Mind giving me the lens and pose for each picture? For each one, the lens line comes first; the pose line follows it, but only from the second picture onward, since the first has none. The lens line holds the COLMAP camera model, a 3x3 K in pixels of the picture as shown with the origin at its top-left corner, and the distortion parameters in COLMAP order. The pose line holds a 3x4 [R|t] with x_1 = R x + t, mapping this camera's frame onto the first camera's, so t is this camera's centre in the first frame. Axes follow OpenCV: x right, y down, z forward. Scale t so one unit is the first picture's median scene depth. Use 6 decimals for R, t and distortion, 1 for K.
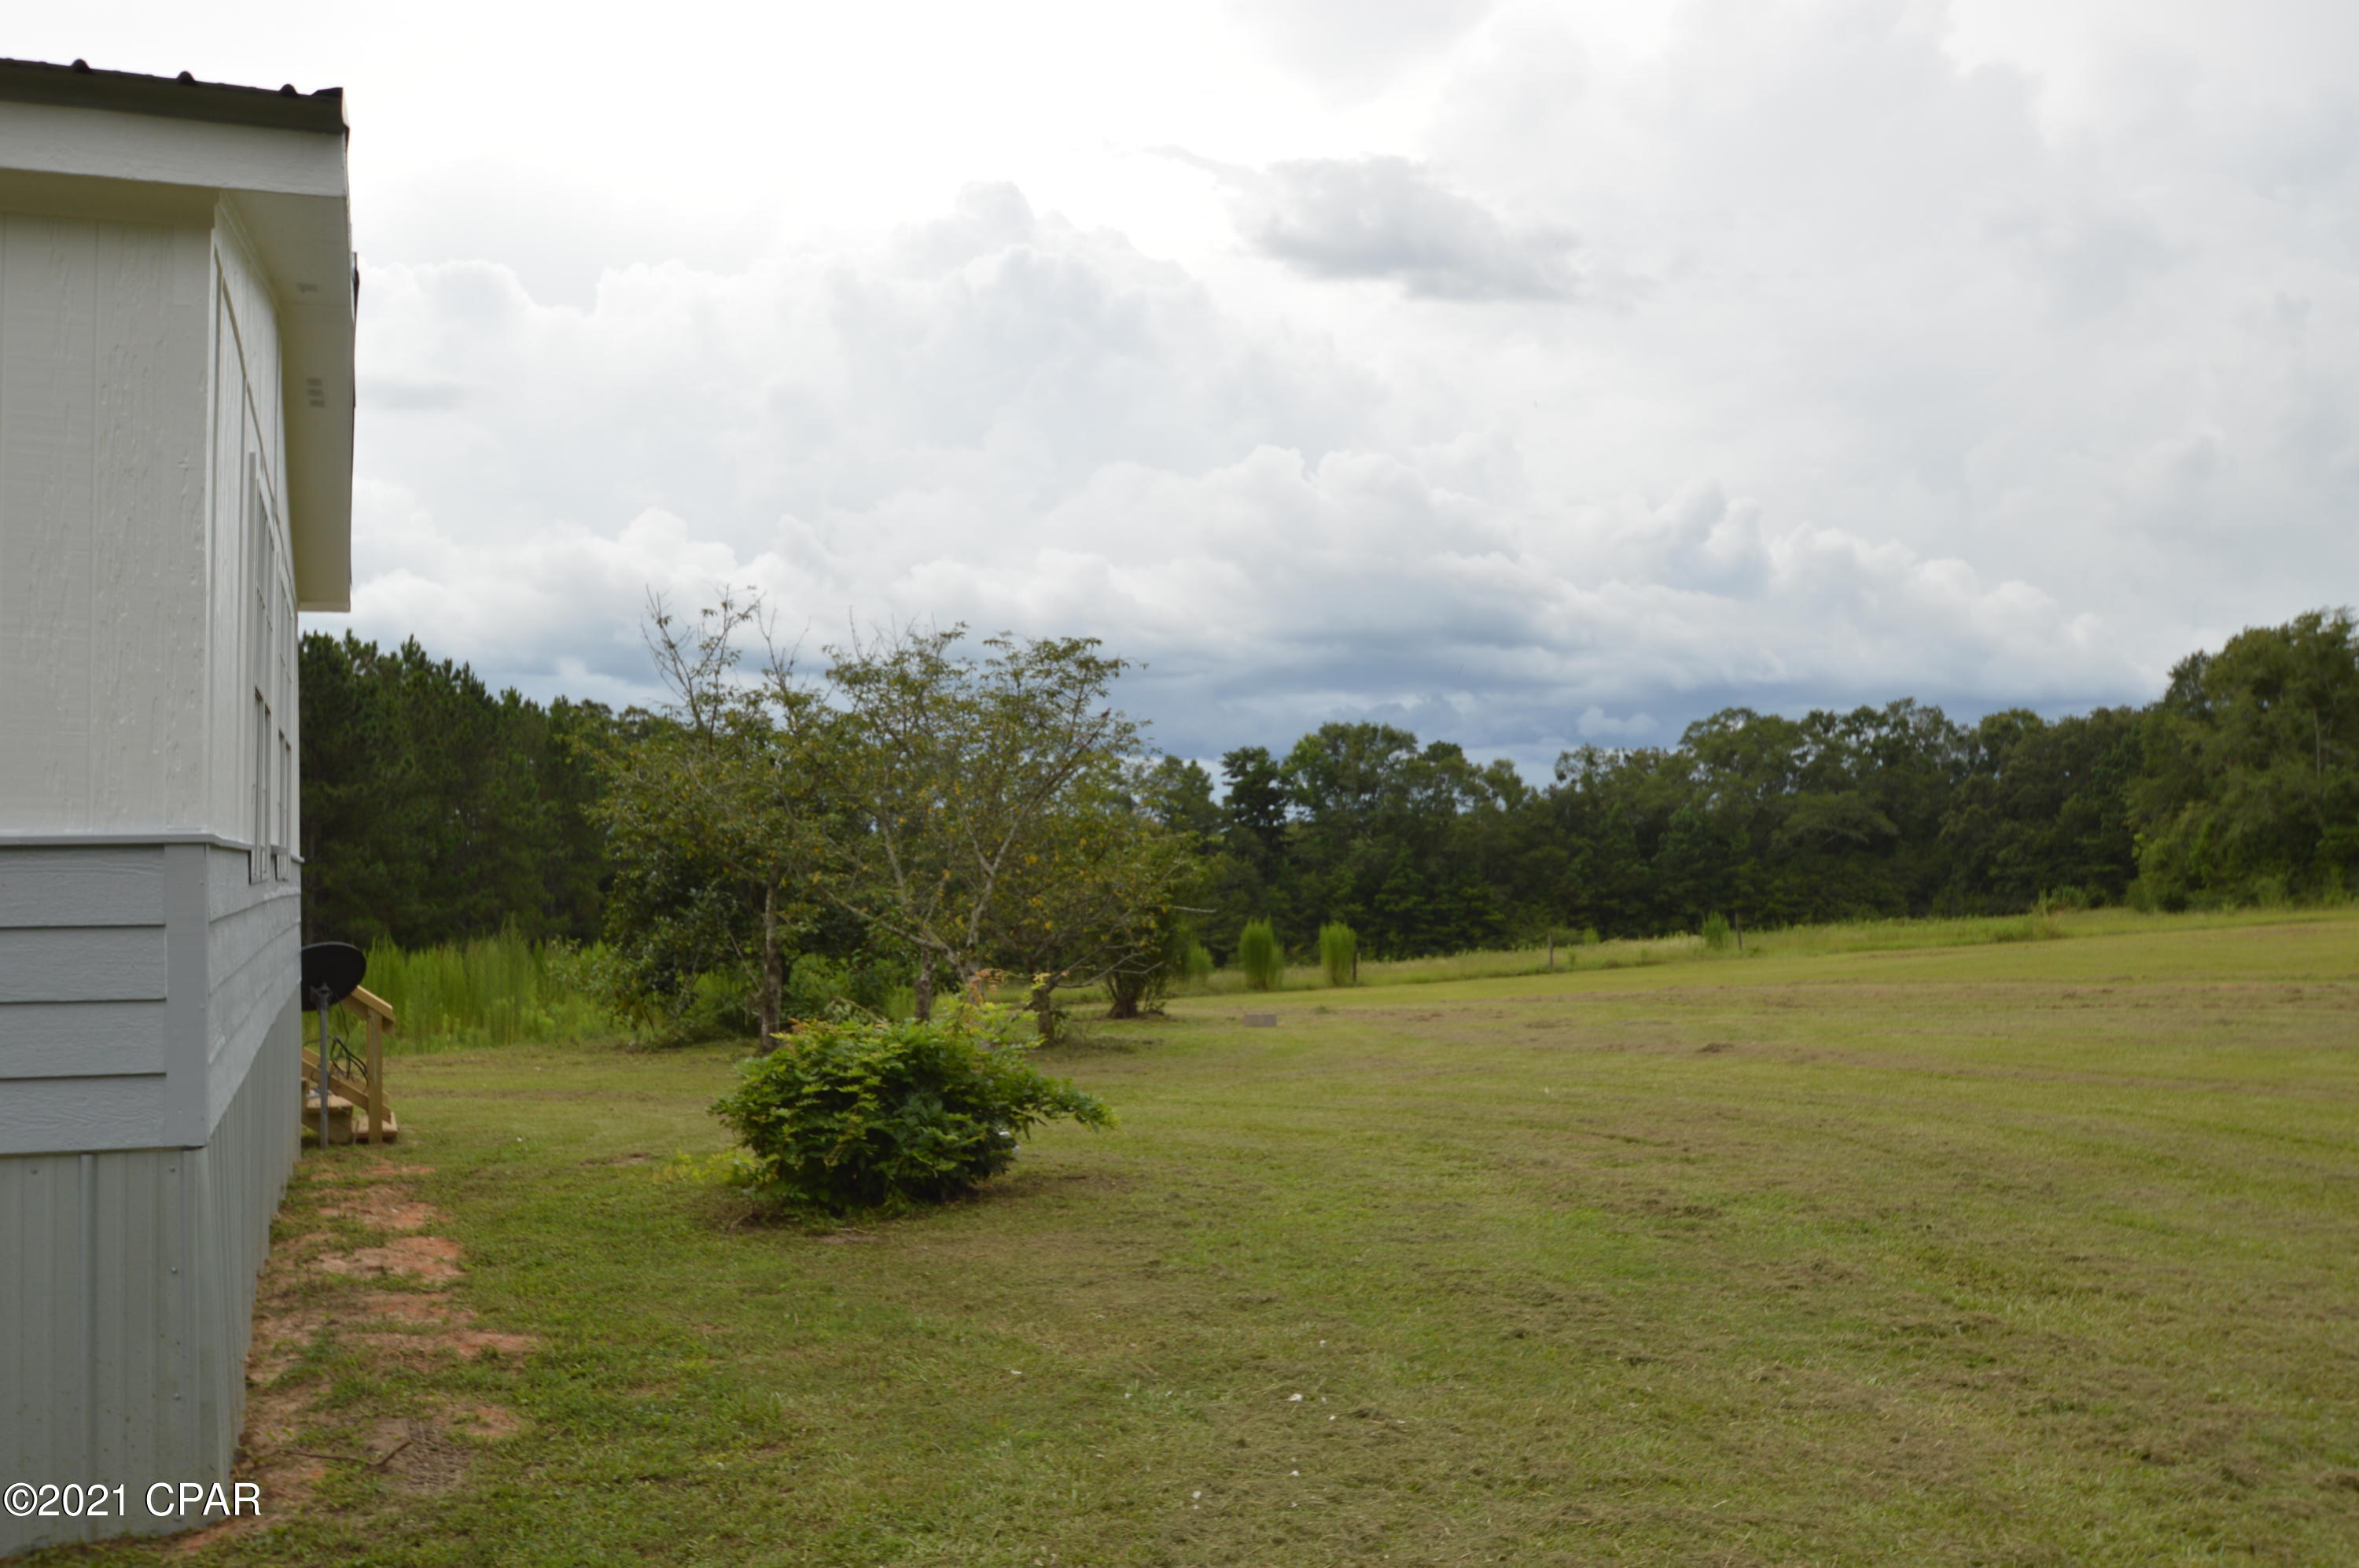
lens RADIAL K [[1927.1, 0, 1179.5], [0, 1927.1, 784.0], [0, 0, 1]] dist [-0.087876, 0.002460]
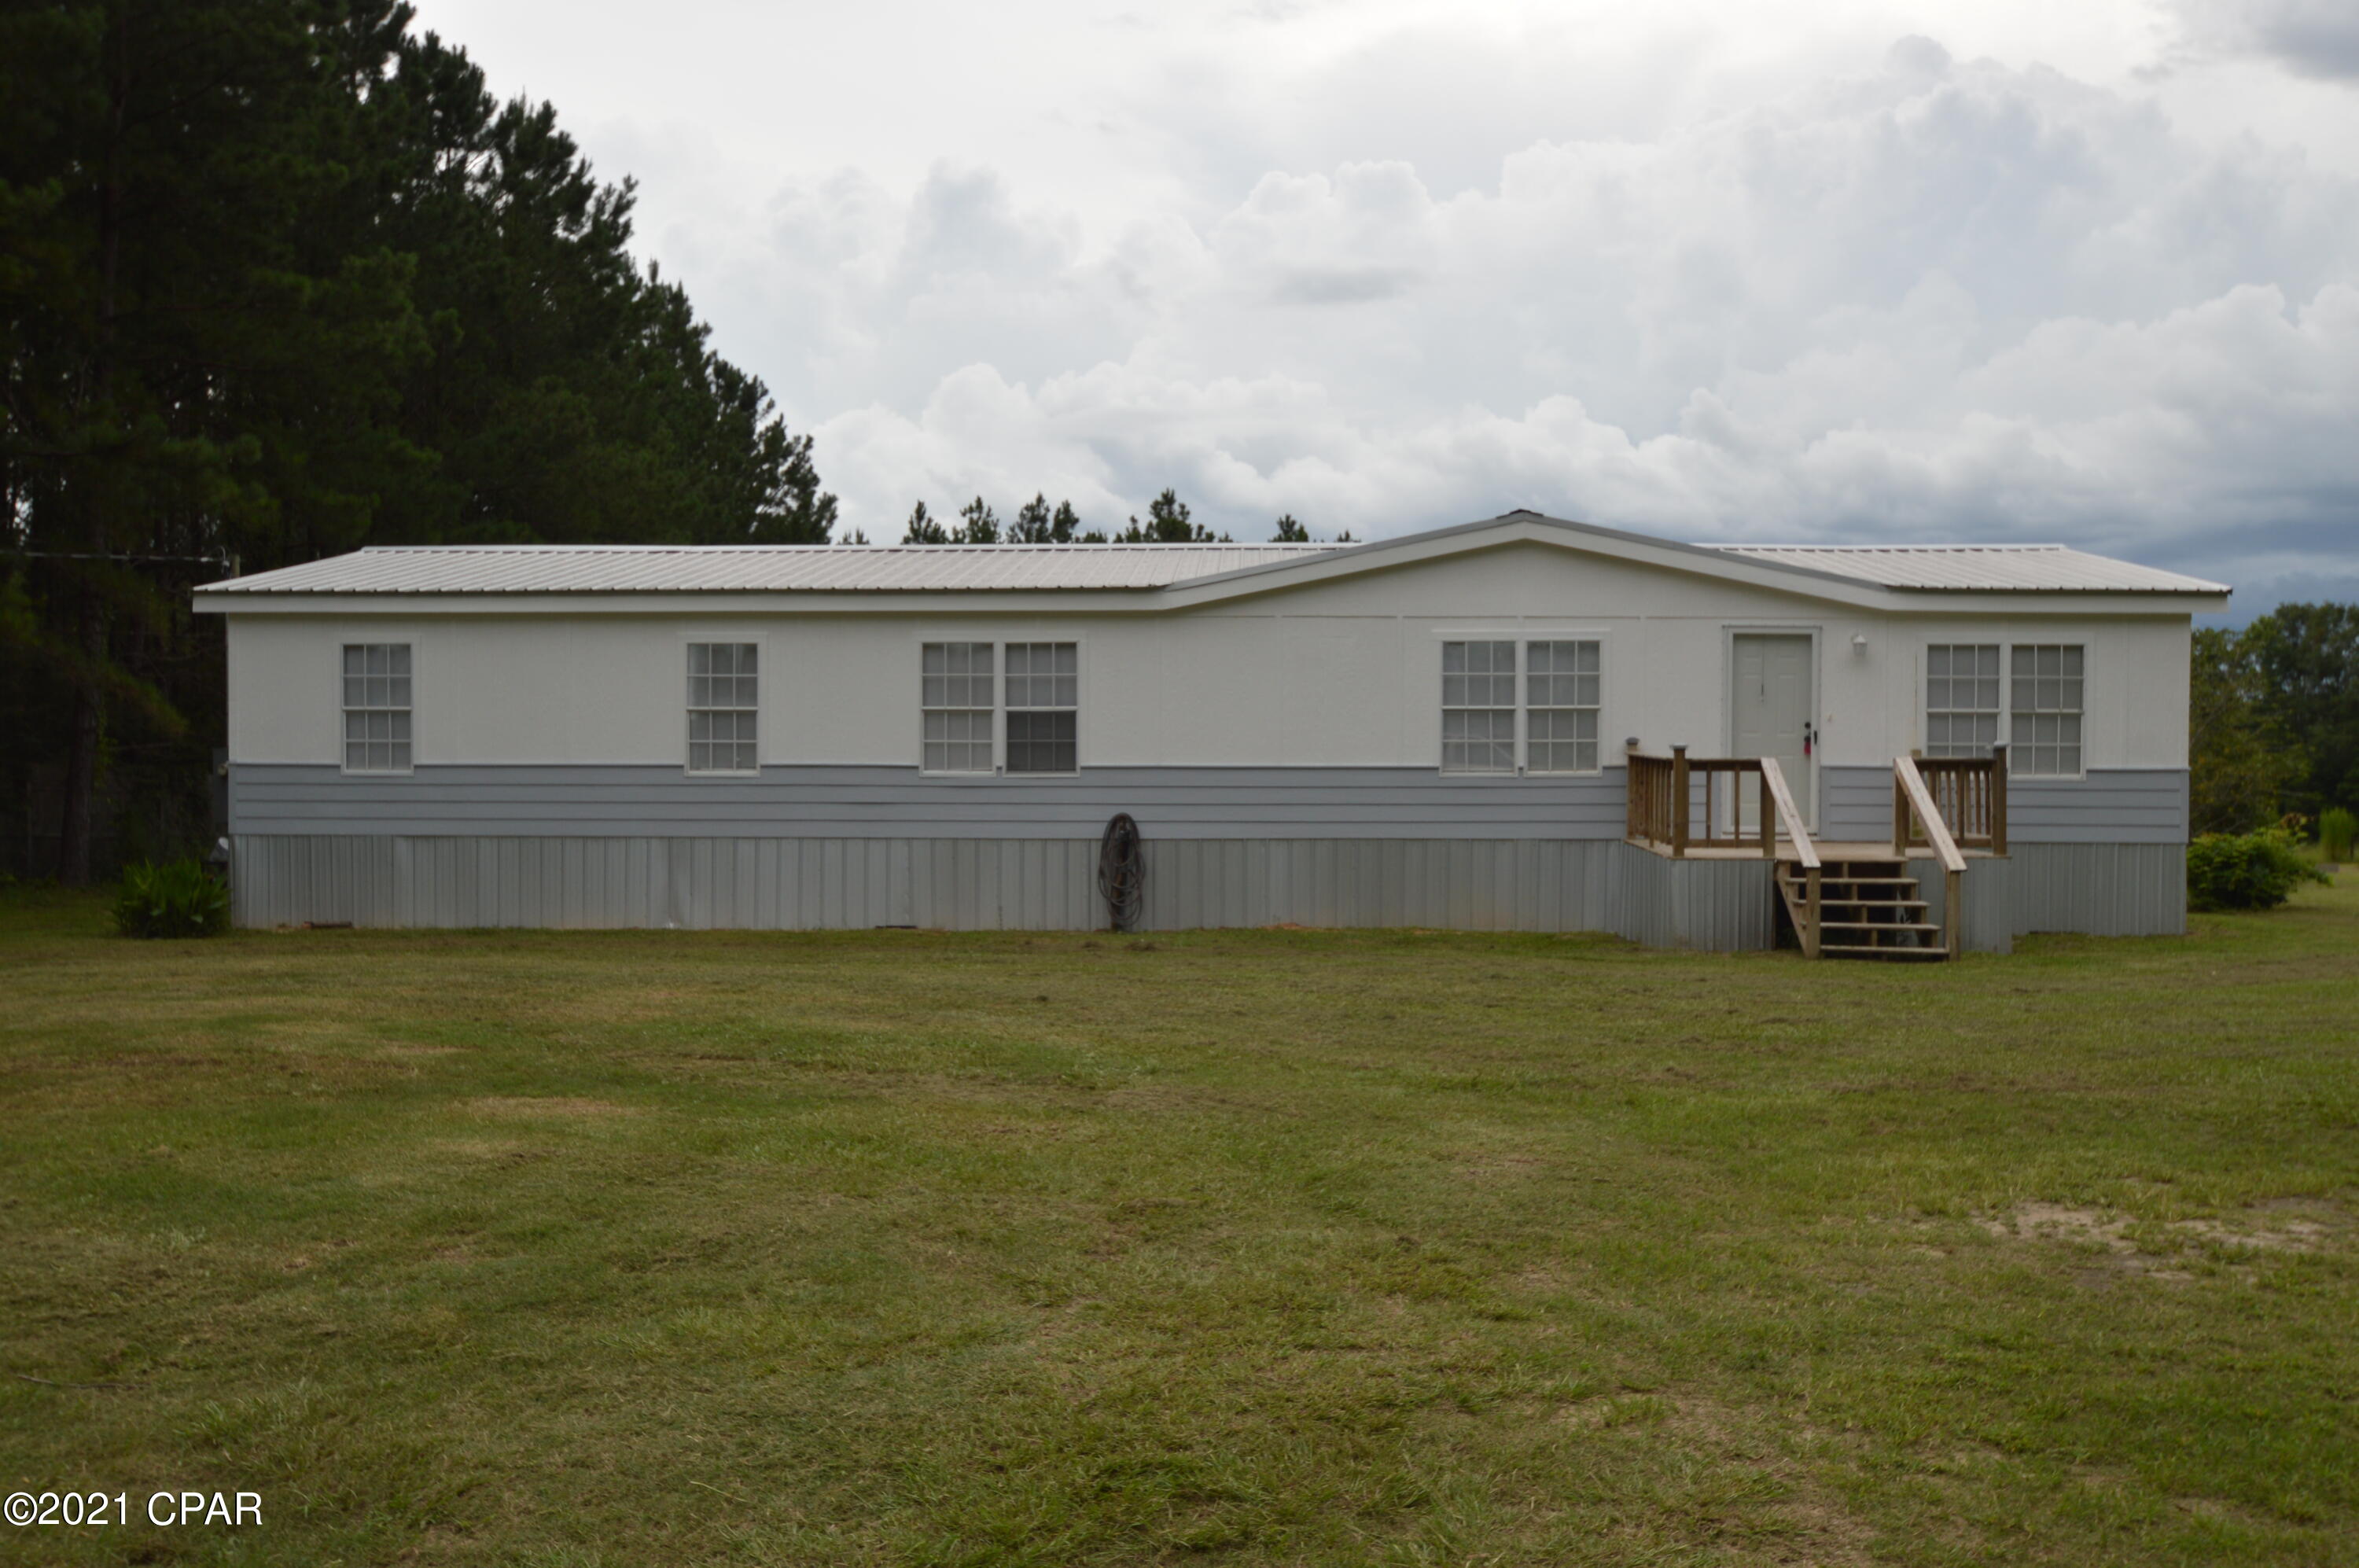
lens RADIAL K [[2003.9, 0, 1321.7], [0, 2003.9, 792.9], [0, 0, 1]] dist [0.005877, -0.002961]
pose [[0.936832, 0.023466, -0.348993, -0.022065], [0.000597, 0.997638, 0.068681, -0.006467], [0.349780, -0.064551, 0.934605, -0.109424]]
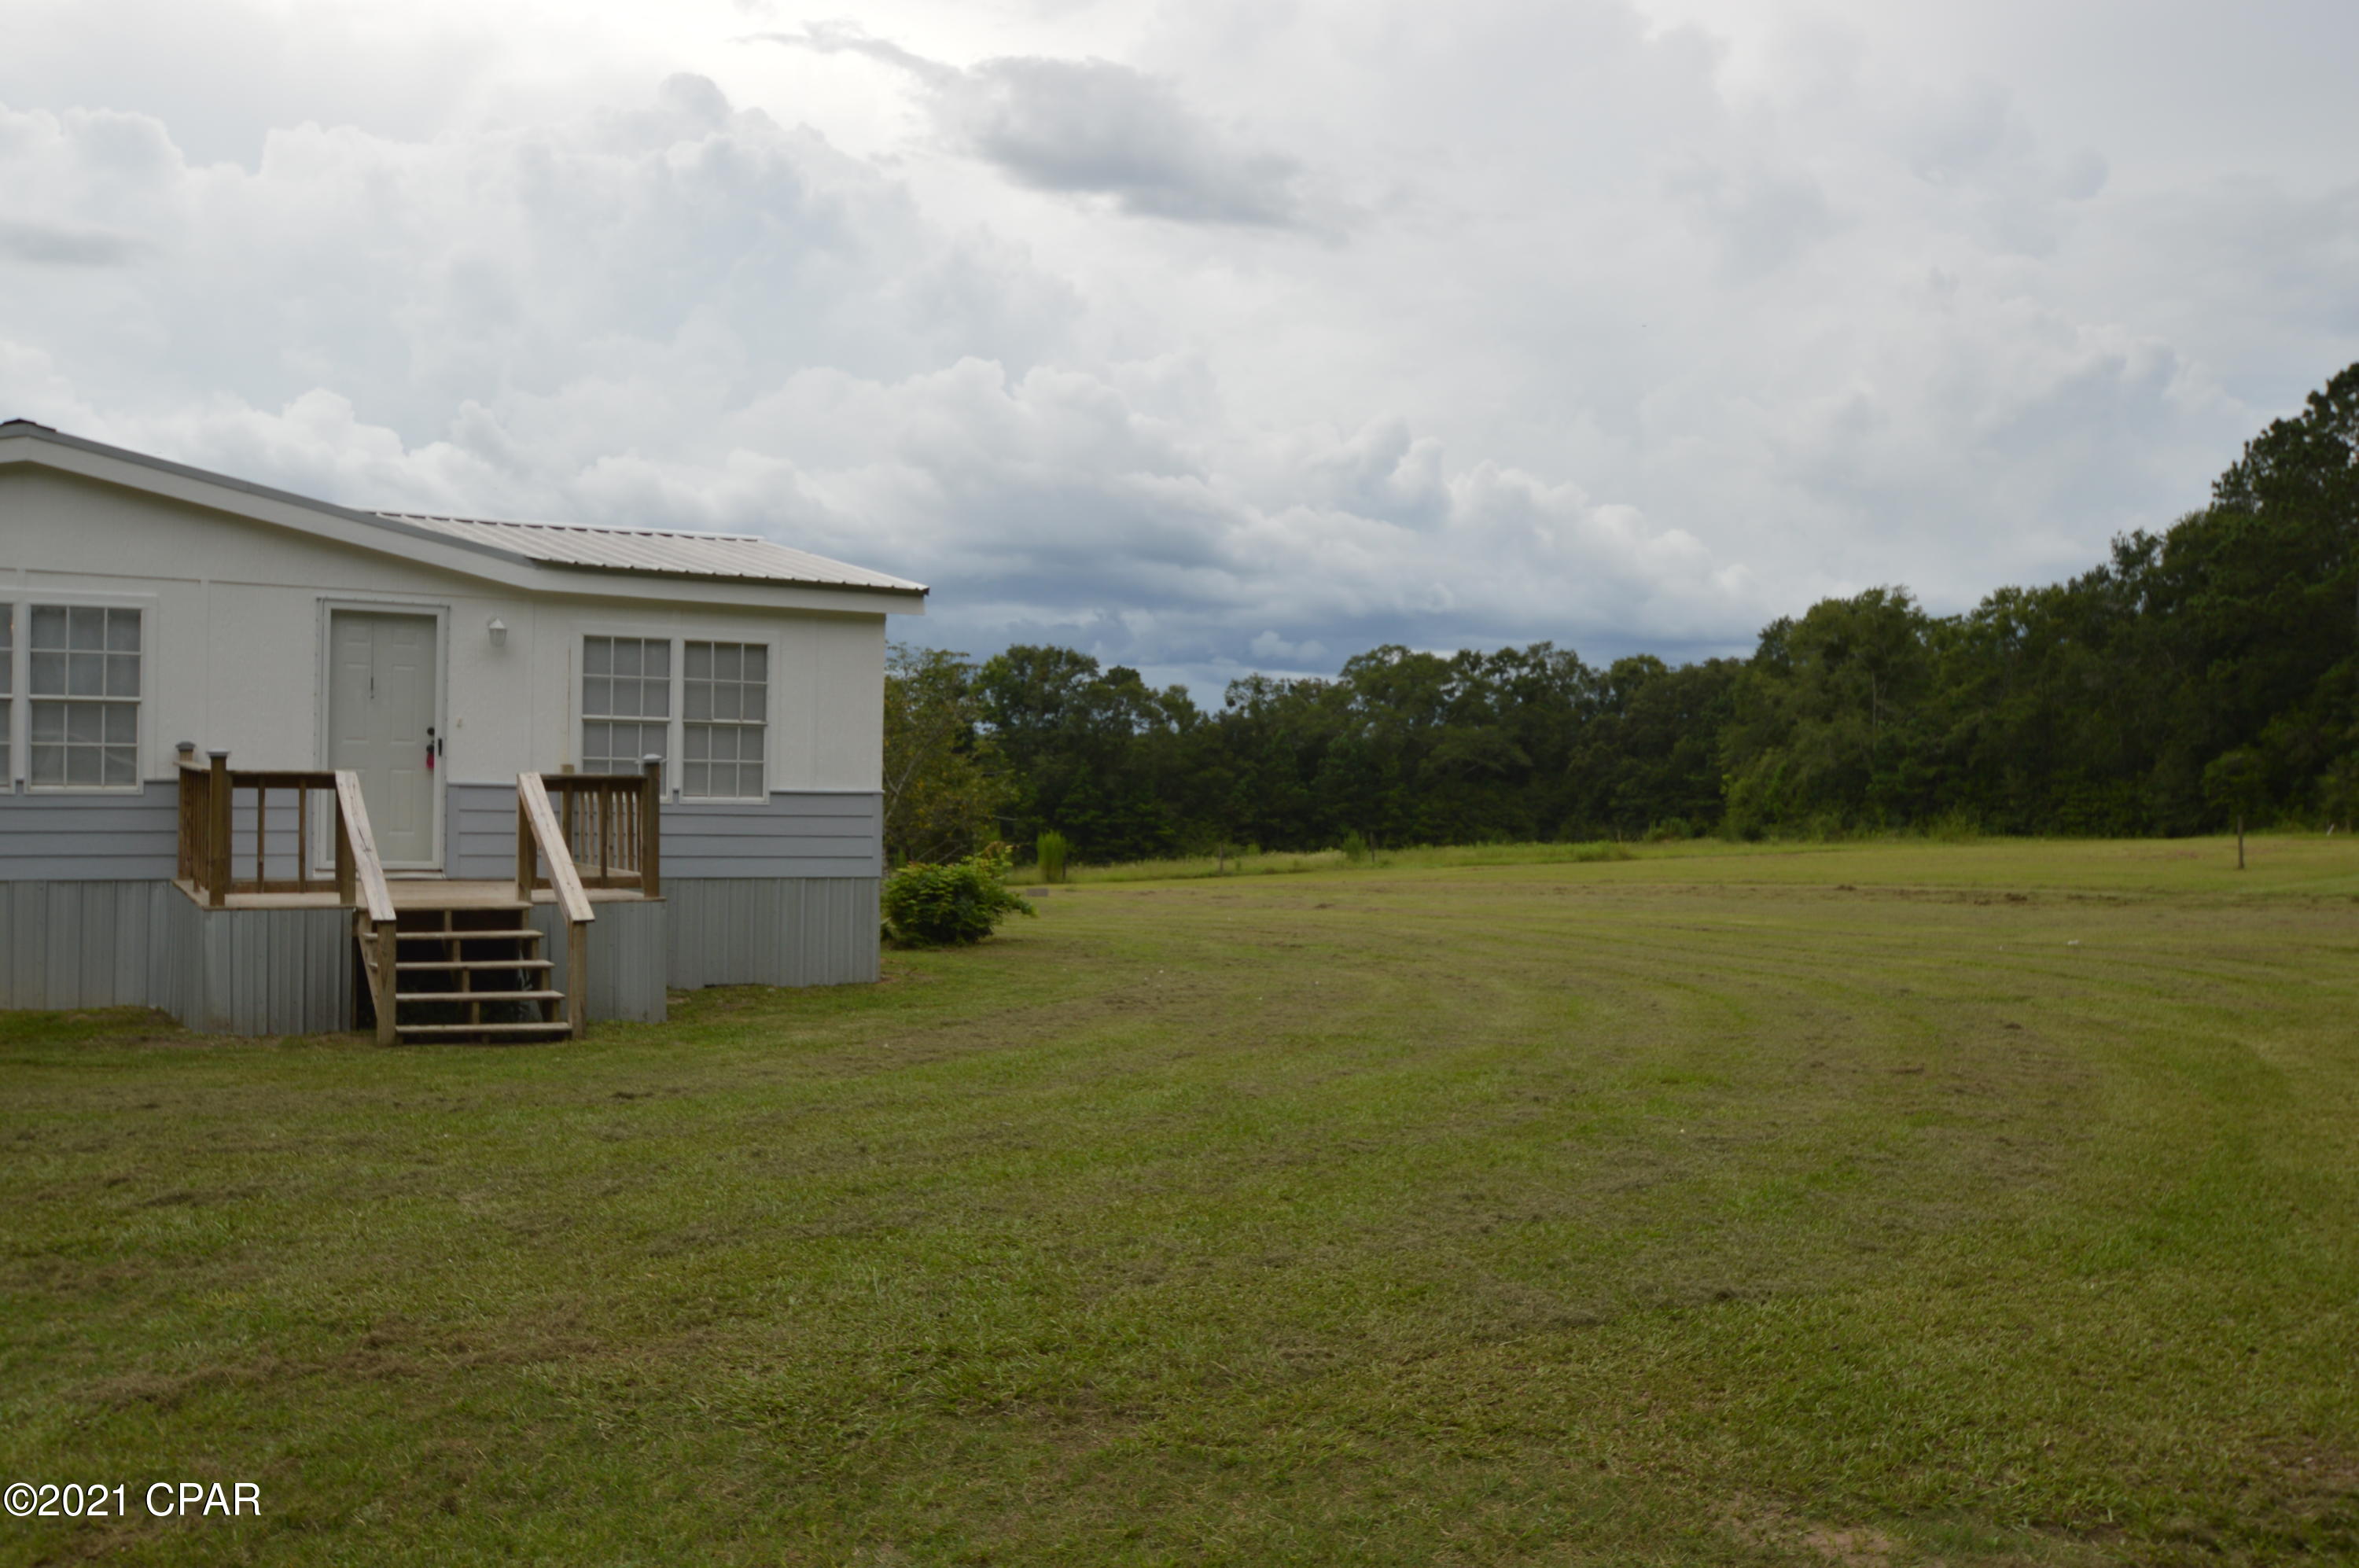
lens RADIAL K [[1966.6, 0, 1179.5], [0, 1966.6, 784.0], [0, 0, 1]] dist [-0.275981, -0.001173]
pose [[0.984746, 0.027148, 0.171868, -0.017361], [-0.035007, 0.998468, 0.042861, -0.004809], [-0.170441, -0.048224, 0.984187, -0.079912]]
